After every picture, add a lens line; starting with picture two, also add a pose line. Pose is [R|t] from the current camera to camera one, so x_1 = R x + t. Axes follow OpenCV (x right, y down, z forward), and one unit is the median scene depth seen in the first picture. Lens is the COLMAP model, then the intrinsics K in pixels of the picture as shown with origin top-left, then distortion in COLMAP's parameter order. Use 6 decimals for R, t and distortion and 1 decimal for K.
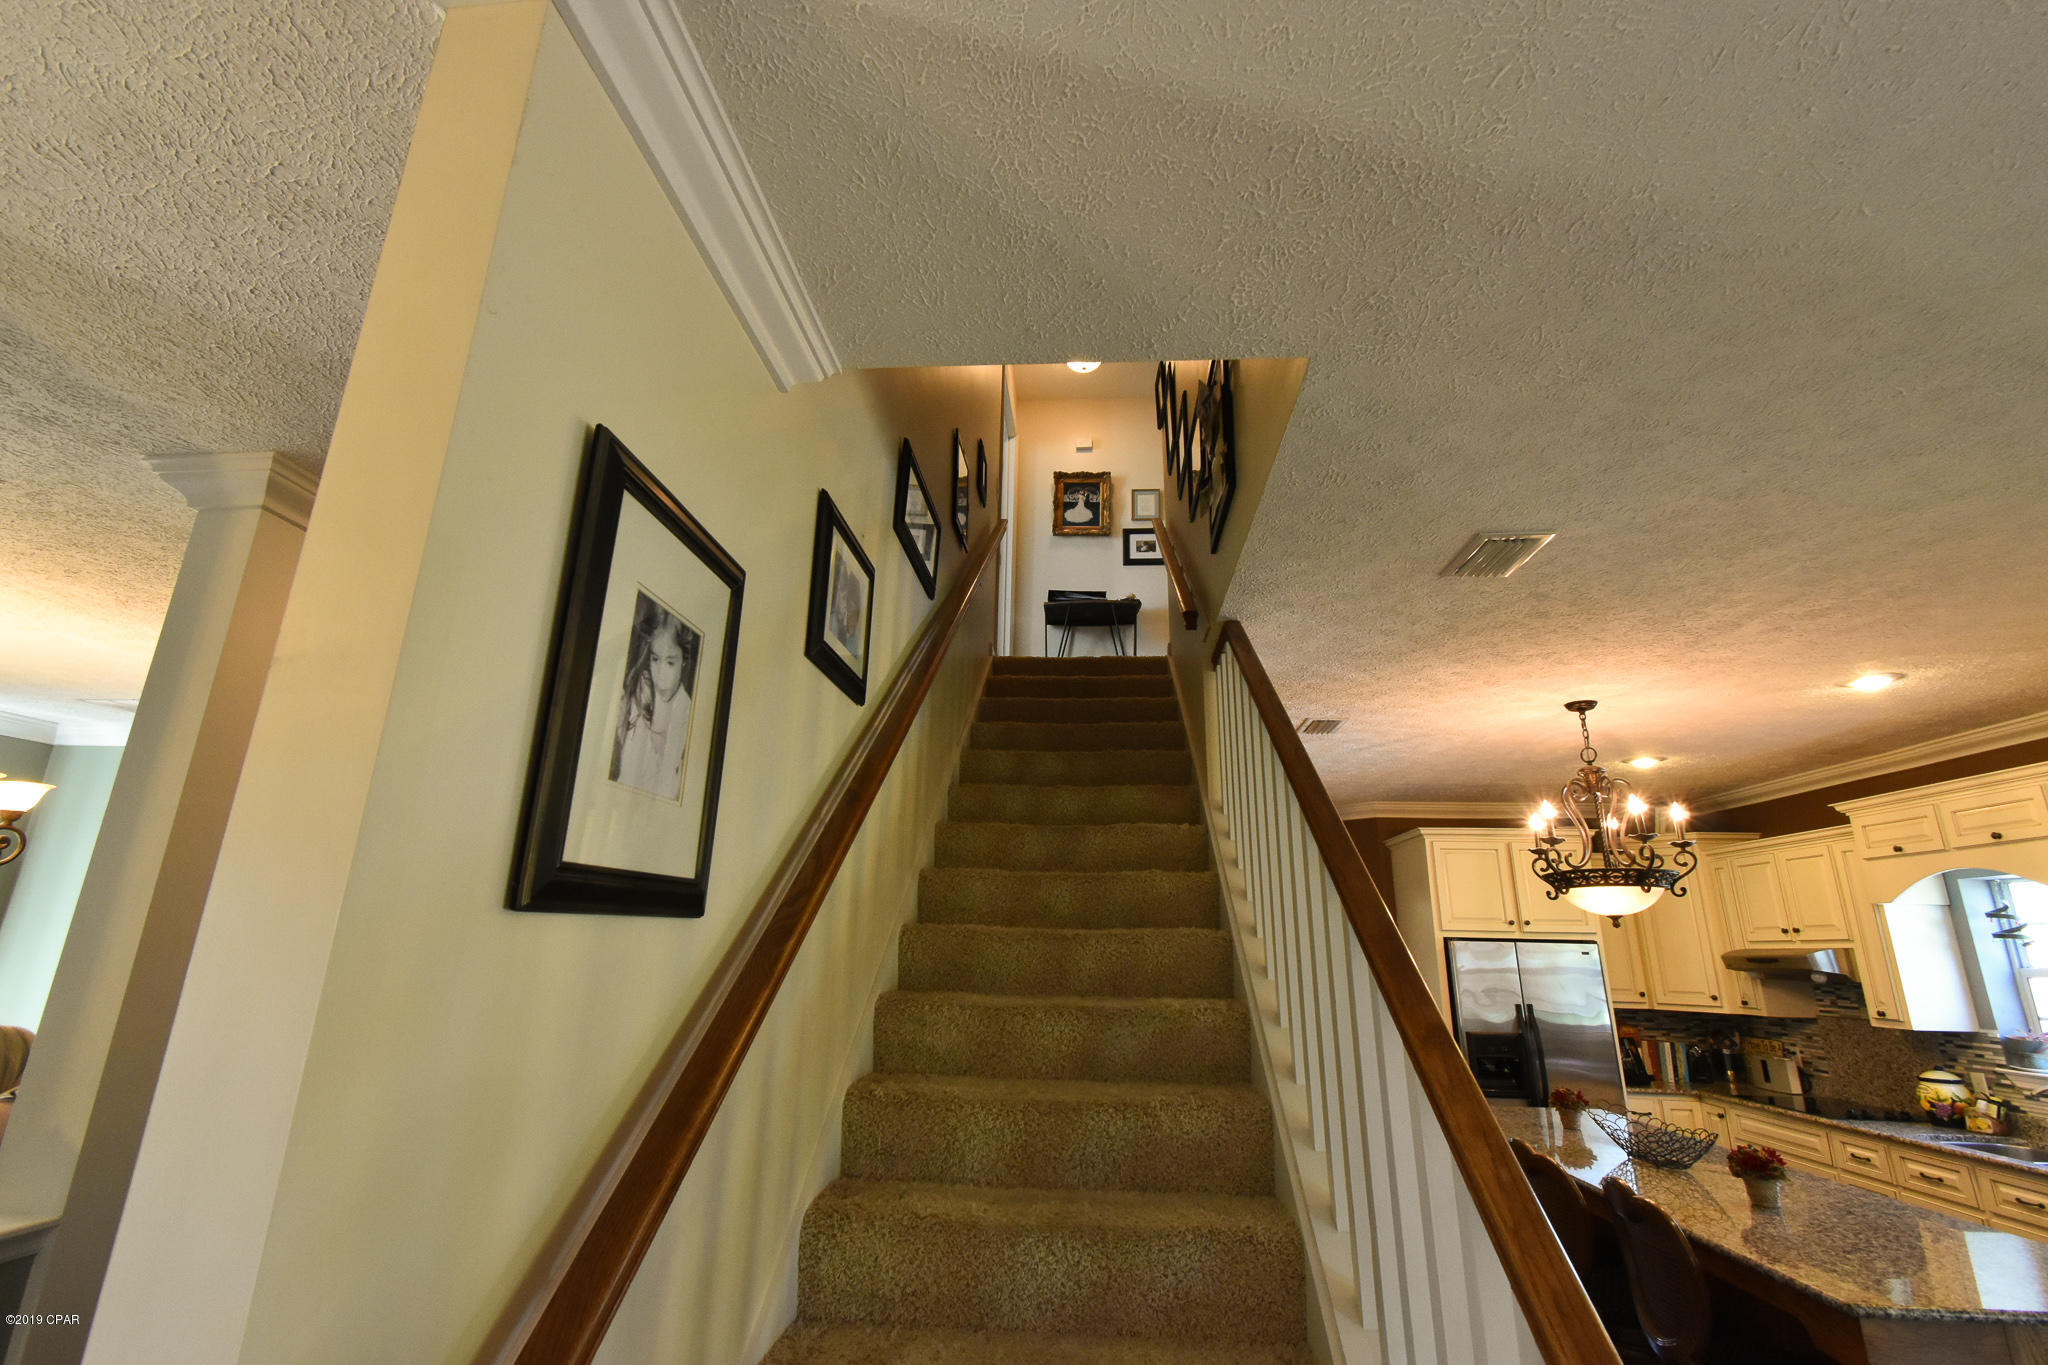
lens RADIAL K [[912.7, 0, 1028.4], [0, 912.7, 681.8], [0, 0, 1]] dist [0.009883, -0.002730]
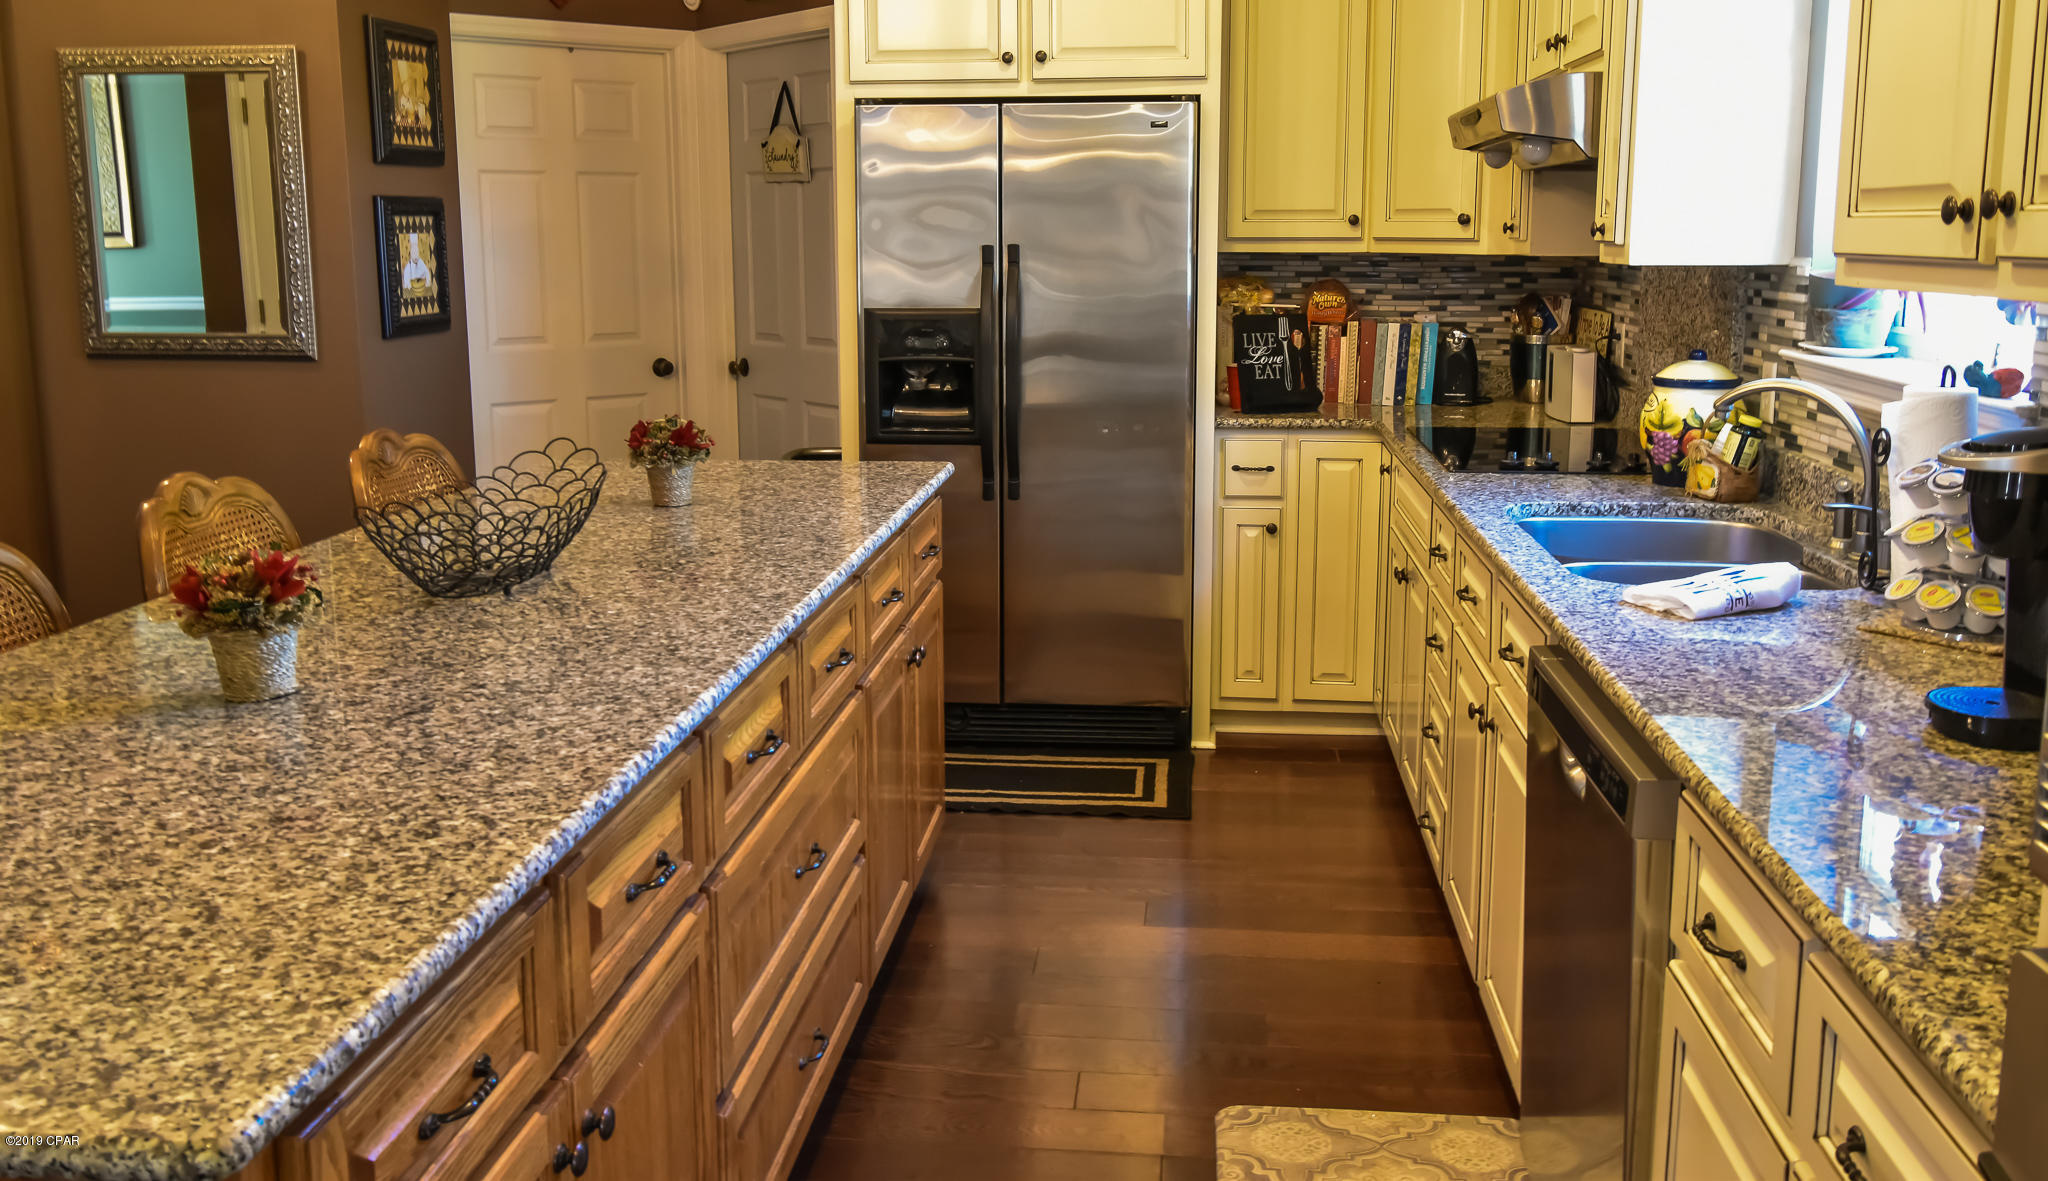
lens RADIAL K [[1689.0, 0, 1018.9], [0, 1689.0, 512.9], [0, 0, 1]] dist [0.002773, -0.000941]
pose [[0.998895, -0.015269, -0.044448, 0.729257], [0.033259, 0.897874, 0.438994, 0.145895], [0.033206, -0.439987, 0.897390, 0.290028]]
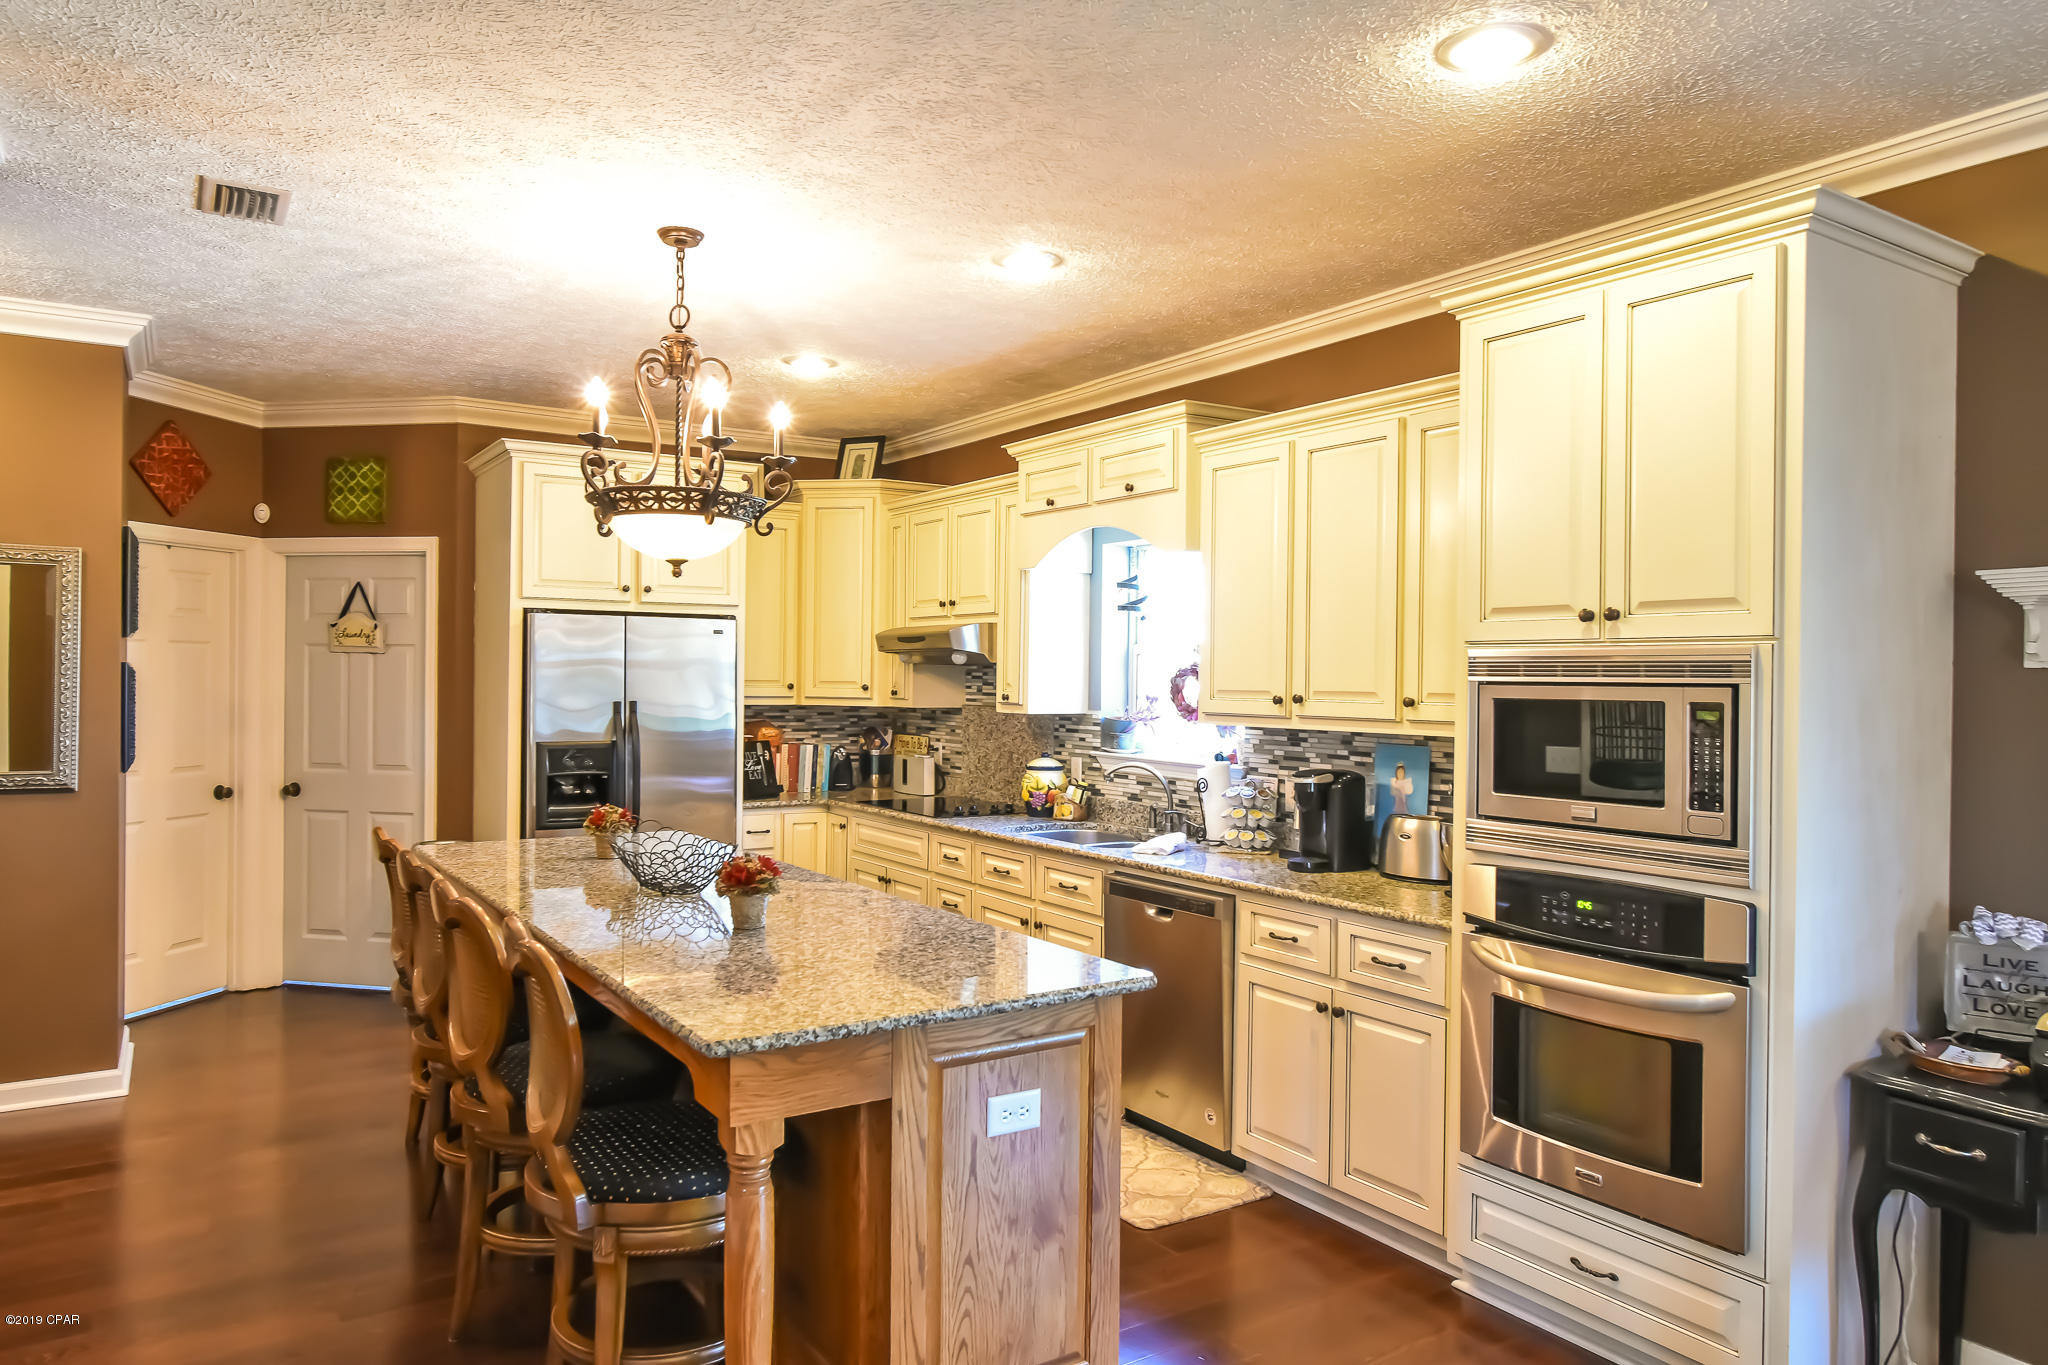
lens RADIAL K [[1345.1, 0, 1022.7], [0, 1345.1, 683.0], [0, 0, 1]] dist [-0.001130, 0.002092]
pose [[0.798297, -0.012756, 0.602129, 0.207610], [-0.167278, 0.955742, 0.242023, 0.050579], [-0.578567, -0.293930, 0.760832, 0.063200]]
